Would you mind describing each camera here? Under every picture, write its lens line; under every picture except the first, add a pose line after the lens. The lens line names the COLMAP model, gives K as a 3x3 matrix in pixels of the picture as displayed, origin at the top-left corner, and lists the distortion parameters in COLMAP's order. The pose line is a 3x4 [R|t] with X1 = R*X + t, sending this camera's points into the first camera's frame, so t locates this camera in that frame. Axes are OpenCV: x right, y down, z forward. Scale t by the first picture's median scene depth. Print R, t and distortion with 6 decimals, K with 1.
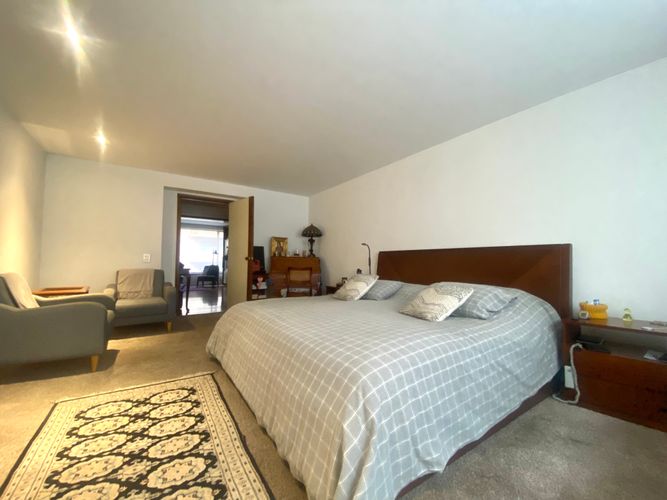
lens RADIAL K [[270.2, 0, 333.5], [0, 270.2, 250.0], [0, 0, 1]] dist [-0.001363, -0.000232]
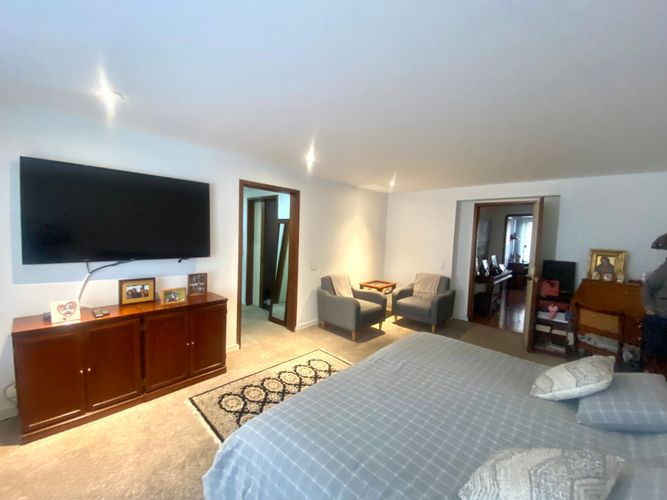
lens RADIAL K [[266.5, 0, 333.5], [0, 266.5, 250.0], [0, 0, 1]] dist [0.051150, 0.000003]
pose [[0.211317, 0.052768, -0.975992, 0.543635], [0.017647, 0.998173, 0.057788, -0.171488], [0.977258, -0.029435, 0.210000, 0.432577]]
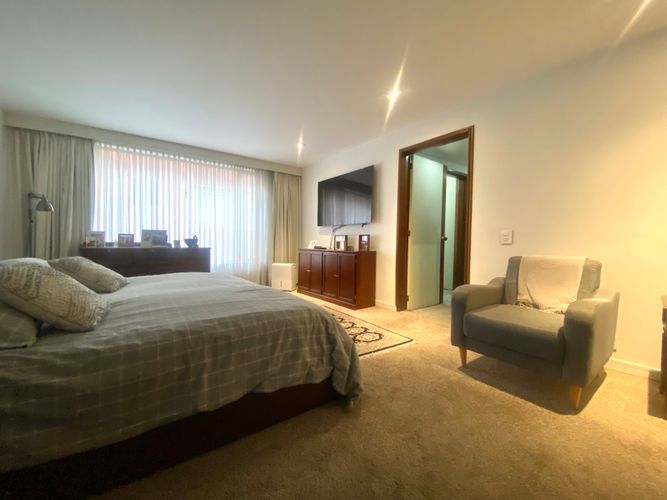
lens RADIAL K [[274.9, 0, 333.5], [0, 274.9, 250.0], [0, 0, 1]] dist [0.018985, -0.020775]
pose [[-0.999363, -0.027015, -0.023328, -0.341280], [-0.026232, 0.999102, -0.033270, 0.089835], [0.024206, -0.032637, -0.999174, 1.513059]]
